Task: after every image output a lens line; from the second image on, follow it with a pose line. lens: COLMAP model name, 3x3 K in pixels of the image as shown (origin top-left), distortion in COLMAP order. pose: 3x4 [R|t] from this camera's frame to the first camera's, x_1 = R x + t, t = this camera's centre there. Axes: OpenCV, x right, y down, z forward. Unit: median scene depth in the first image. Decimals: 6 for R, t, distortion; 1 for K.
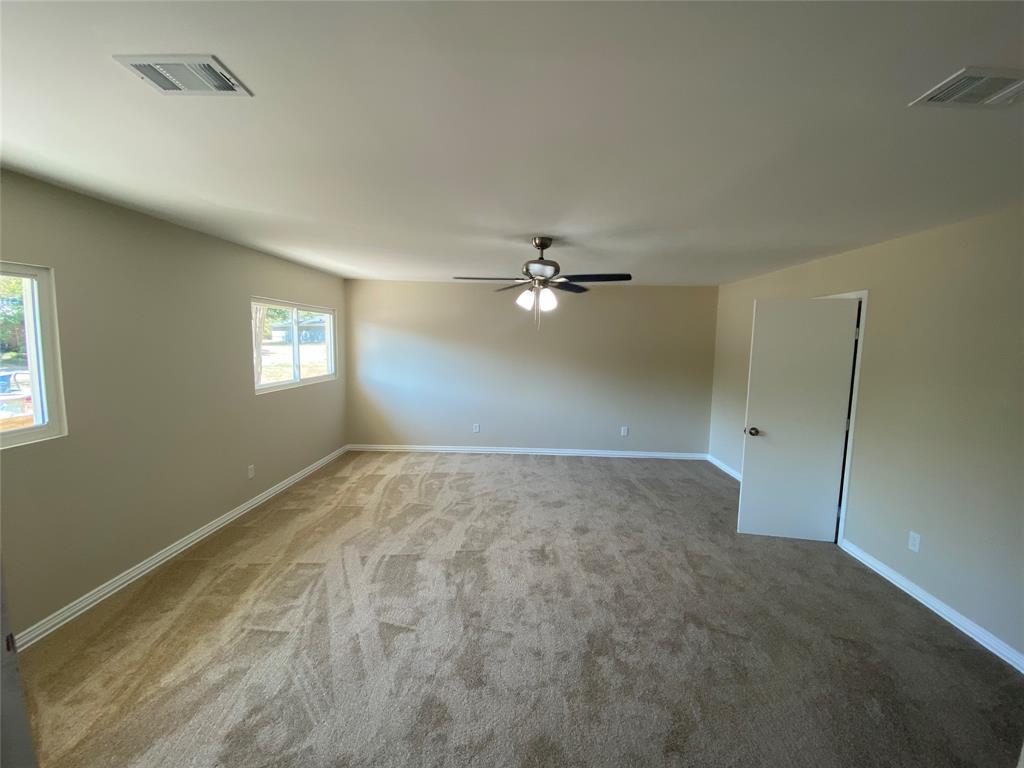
lens RADIAL K [[417.3, 0, 515.2], [0, 417.3, 381.0], [0, 0, 1]] dist [0.035931, -0.029464]
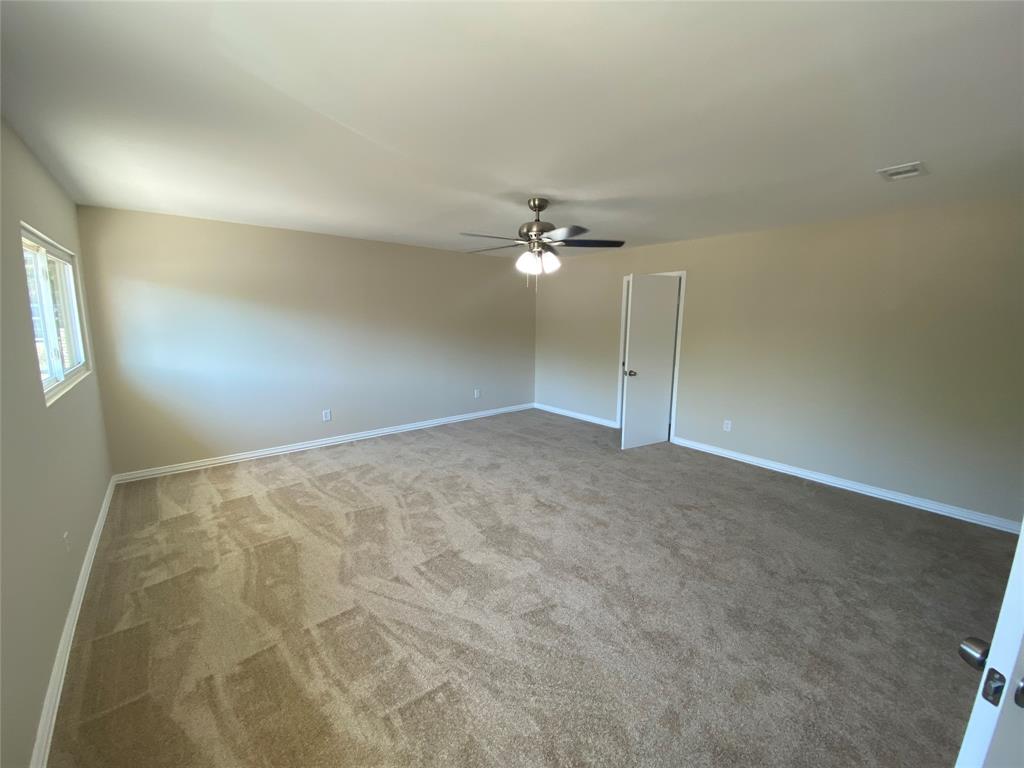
lens RADIAL K [[408.0, 0, 520.9], [0, 408.0, 386.8], [0, 0, 1]] dist [0.030613, -0.027144]
pose [[0.755112, -0.128410, 0.642897, -0.535821], [0.073612, 0.991036, 0.111486, -0.010252], [-0.651450, -0.036860, 0.757795, 0.225015]]
